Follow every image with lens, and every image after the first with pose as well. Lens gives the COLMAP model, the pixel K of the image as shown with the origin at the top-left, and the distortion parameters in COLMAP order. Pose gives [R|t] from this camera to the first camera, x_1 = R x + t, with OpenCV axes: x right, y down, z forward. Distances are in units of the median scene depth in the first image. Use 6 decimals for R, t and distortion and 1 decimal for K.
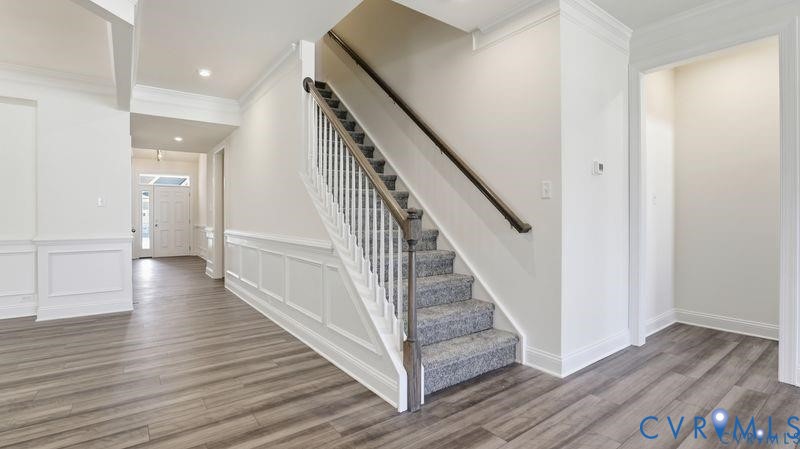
lens RADIAL K [[383.5, 0, 400.0], [0, 383.5, 222.9], [0, 0, 1]] dist [-0.029874, 0.003032]
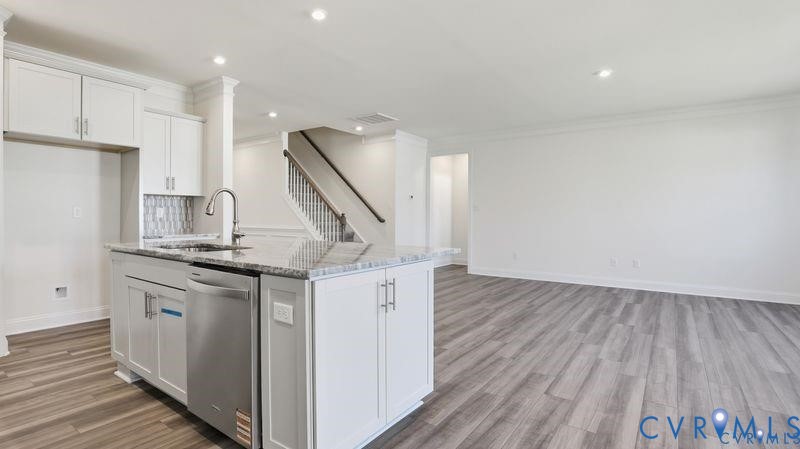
lens RADIAL K [[383.5, 0, 405.2], [0, 383.5, 222.4], [0, 0, 1]] dist [-0.029874, 0.003032]
pose [[0.938481, -0.002810, 0.345319, -0.338679], [-0.002950, 0.999865, 0.016153, -0.016648], [-0.345317, -0.016178, 0.938346, -1.161224]]
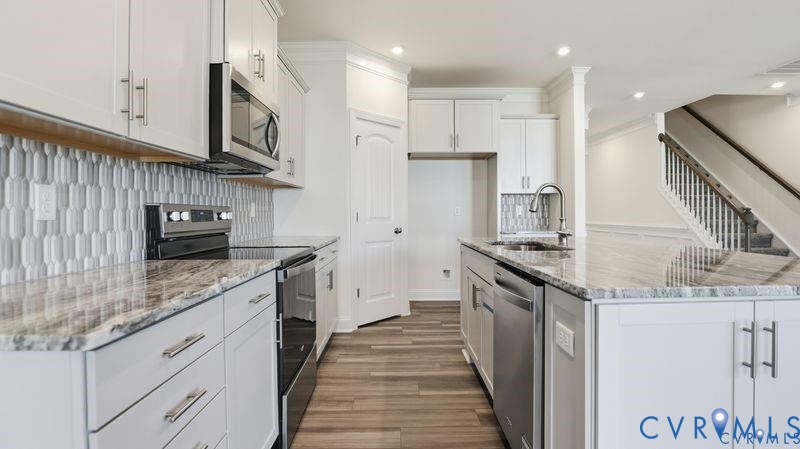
lens RADIAL K [[383.5, 0, 402.4], [0, 383.5, 212.0], [0, 0, 1]] dist [-0.029874, 0.003032]
pose [[0.830824, -0.005684, -0.556506, -0.255039], [0.004735, 0.999984, -0.003144, -0.017249], [0.556515, -0.000023, 0.830837, -1.071605]]
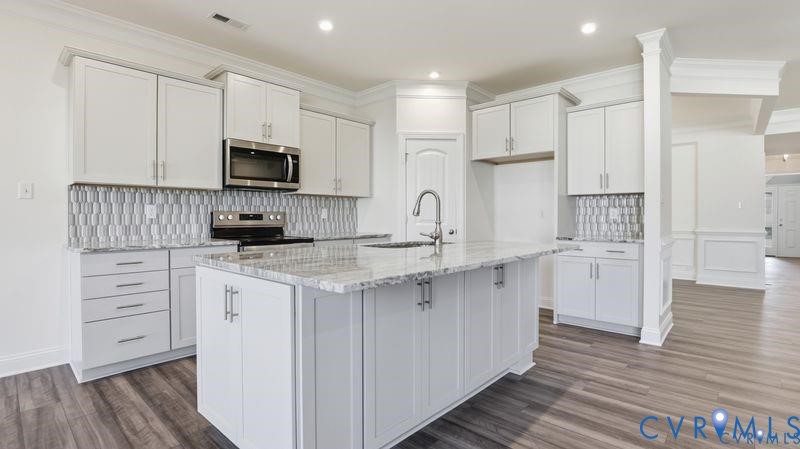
lens RADIAL K [[383.5, 0, 401.2], [0, 383.5, 218.6], [0, 0, 1]] dist [-0.029874, 0.003032]
pose [[0.231235, 0.005302, -0.972883, 0.288804], [0.000008, 0.999985, 0.005452, -0.016834], [0.972898, -0.001268, 0.231231, -0.610591]]
